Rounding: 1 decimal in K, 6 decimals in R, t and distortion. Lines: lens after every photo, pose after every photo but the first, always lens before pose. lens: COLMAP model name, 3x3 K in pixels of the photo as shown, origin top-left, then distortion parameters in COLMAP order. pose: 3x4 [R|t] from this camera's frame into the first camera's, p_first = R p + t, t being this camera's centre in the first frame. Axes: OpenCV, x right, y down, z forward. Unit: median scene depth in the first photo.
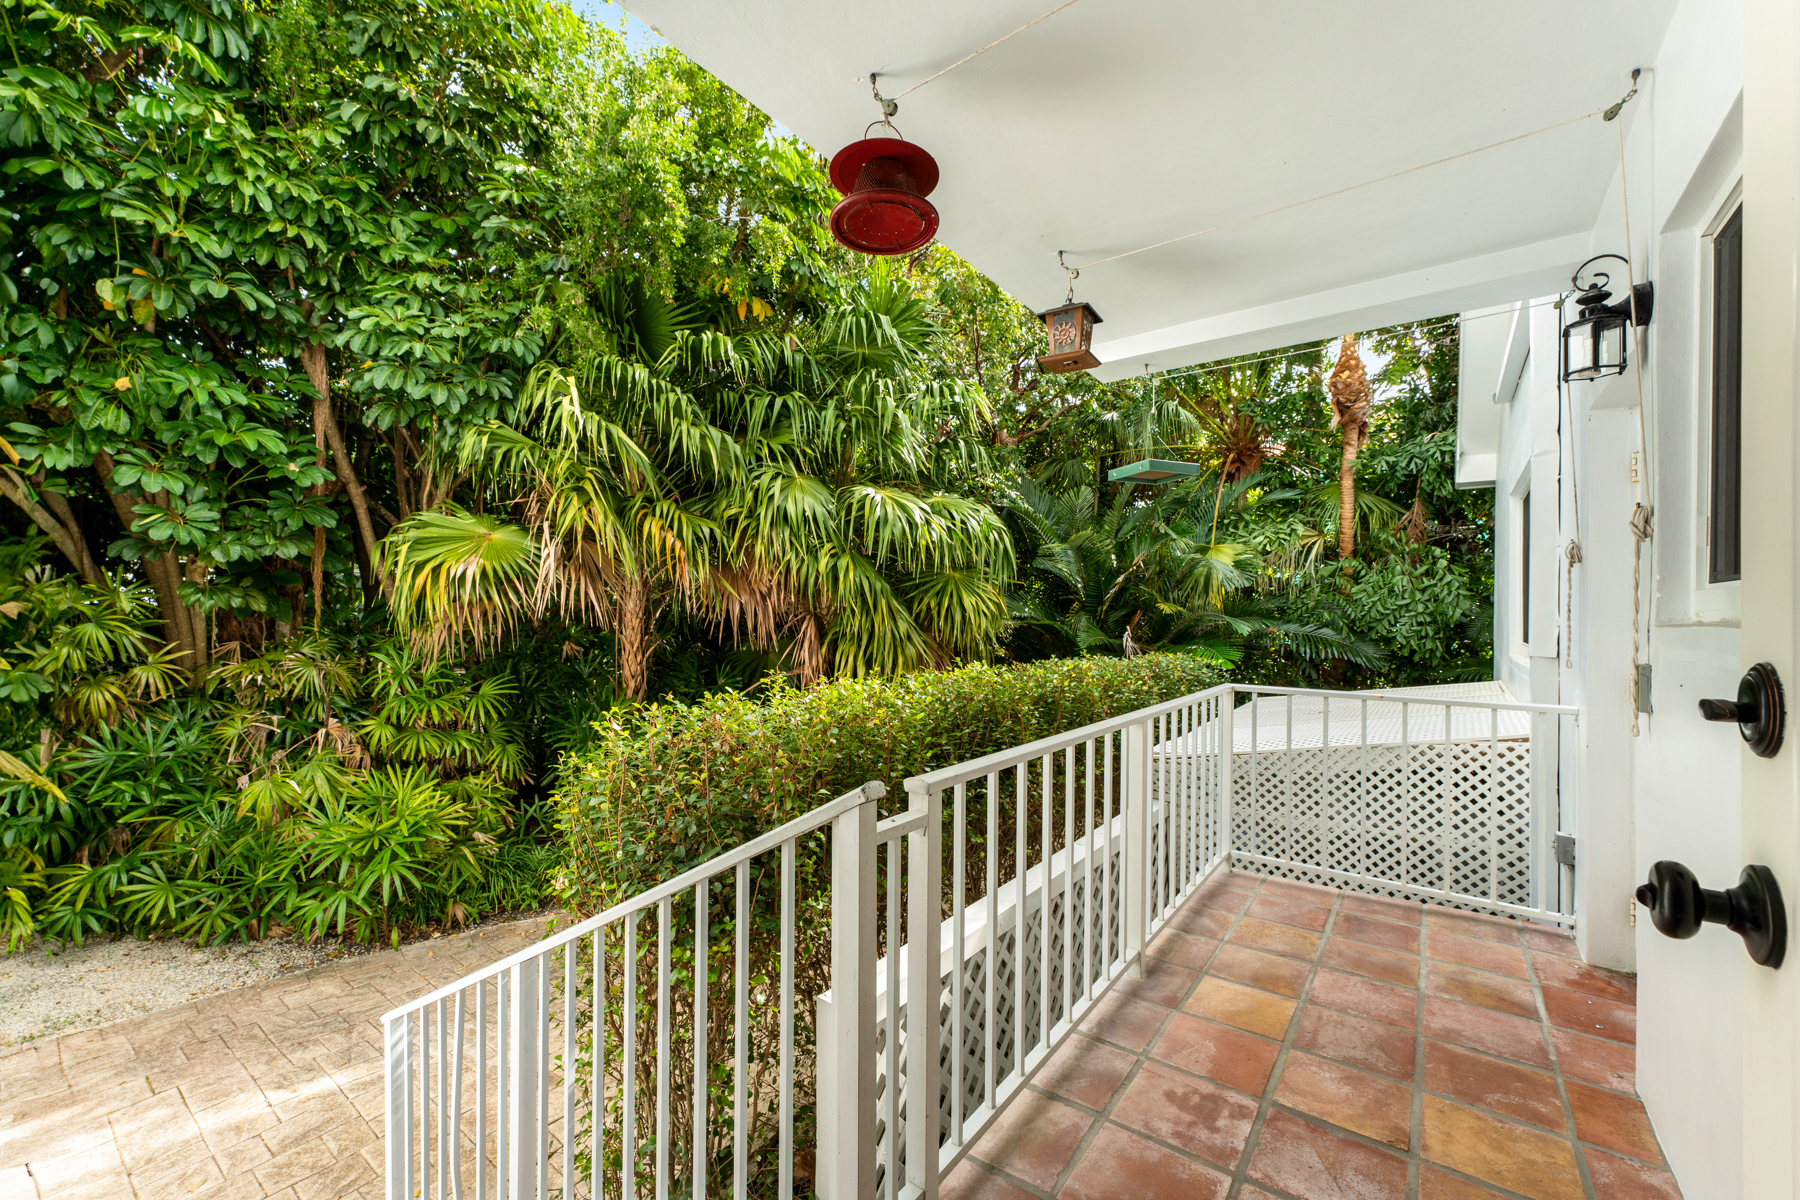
lens RADIAL K [[720.6, 0, 902.8], [0, 720.6, 614.5], [0, 0, 1]] dist [0.002358, 0.000229]
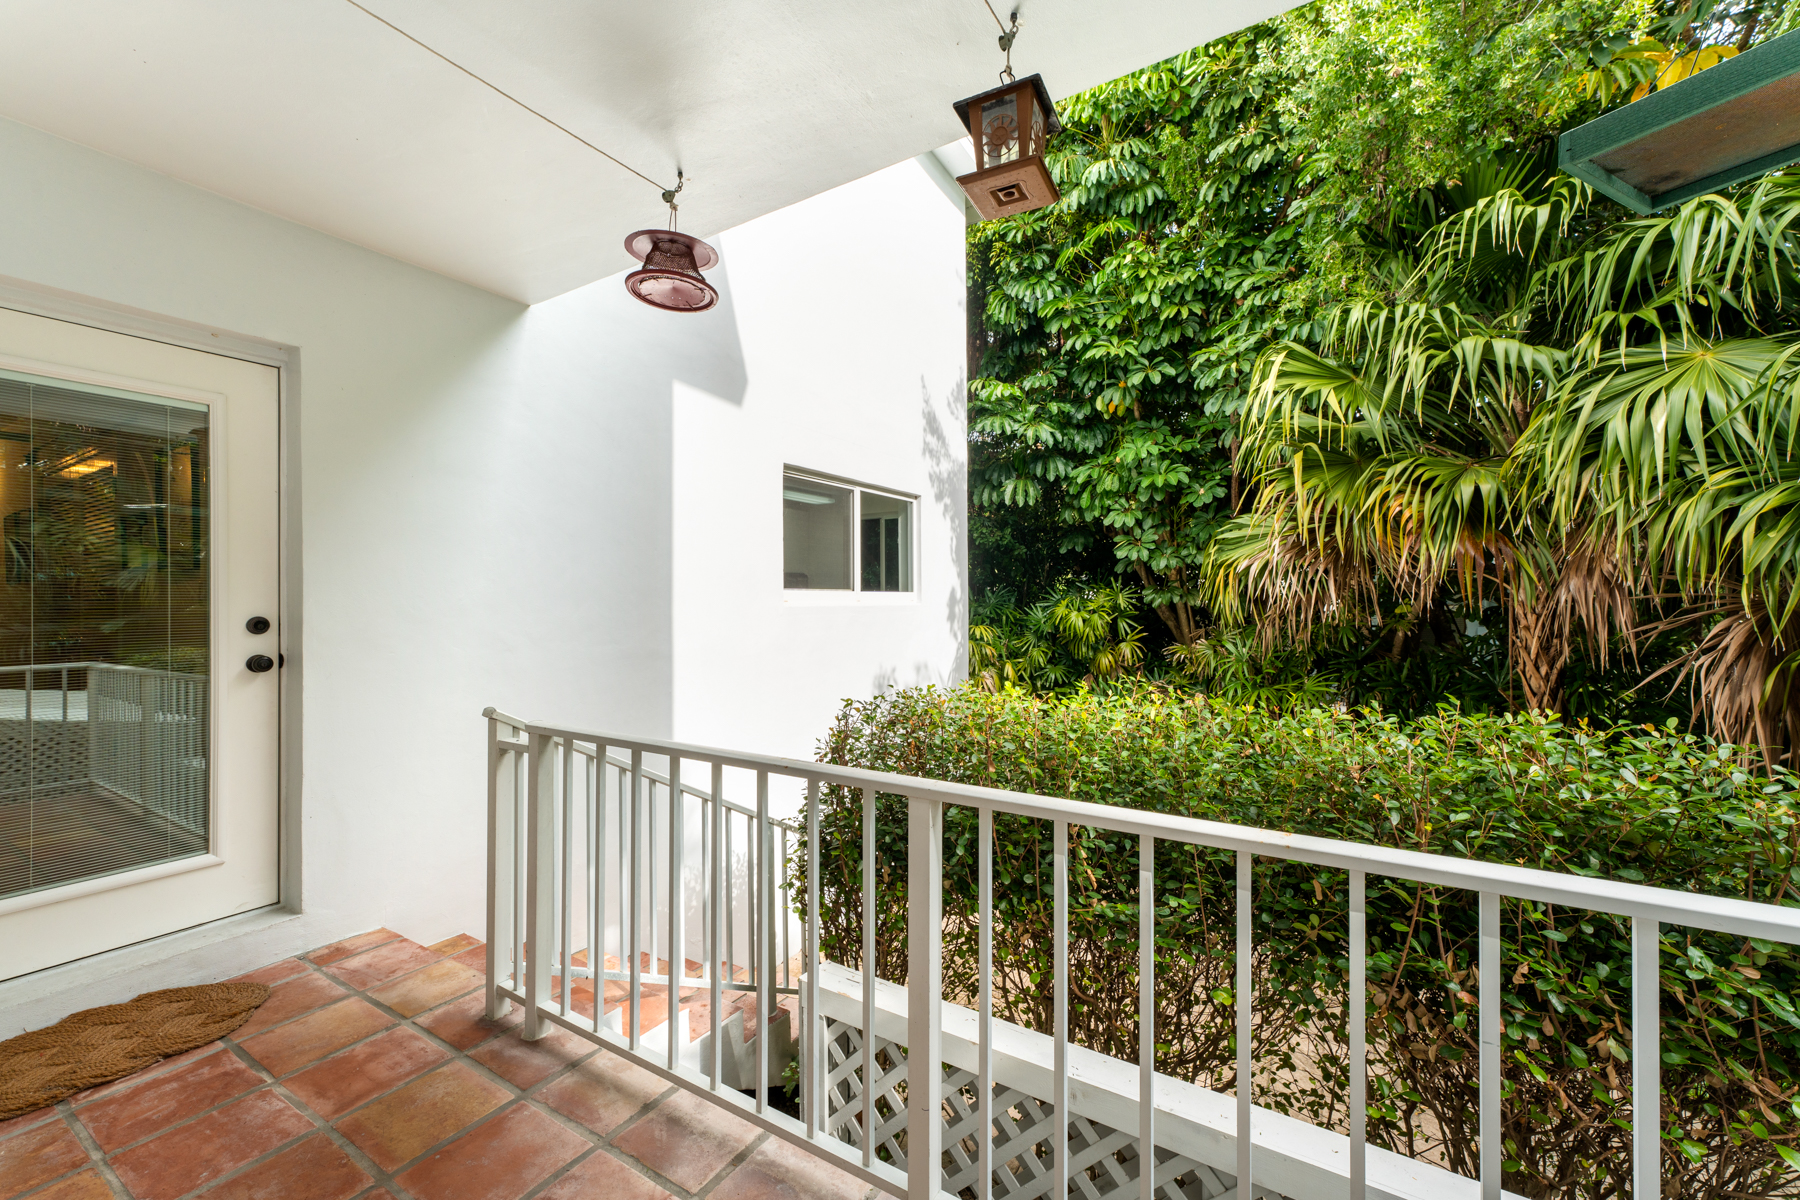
lens RADIAL K [[720.6, 0, 903.2], [0, 720.6, 601.0], [0, 0, 1]] dist [0.002358, 0.000229]
pose [[0.090991, -0.004221, -0.995843, 0.388383], [0.003142, 0.999987, -0.003951, -0.010505], [0.995847, -0.002770, 0.091003, 0.395206]]
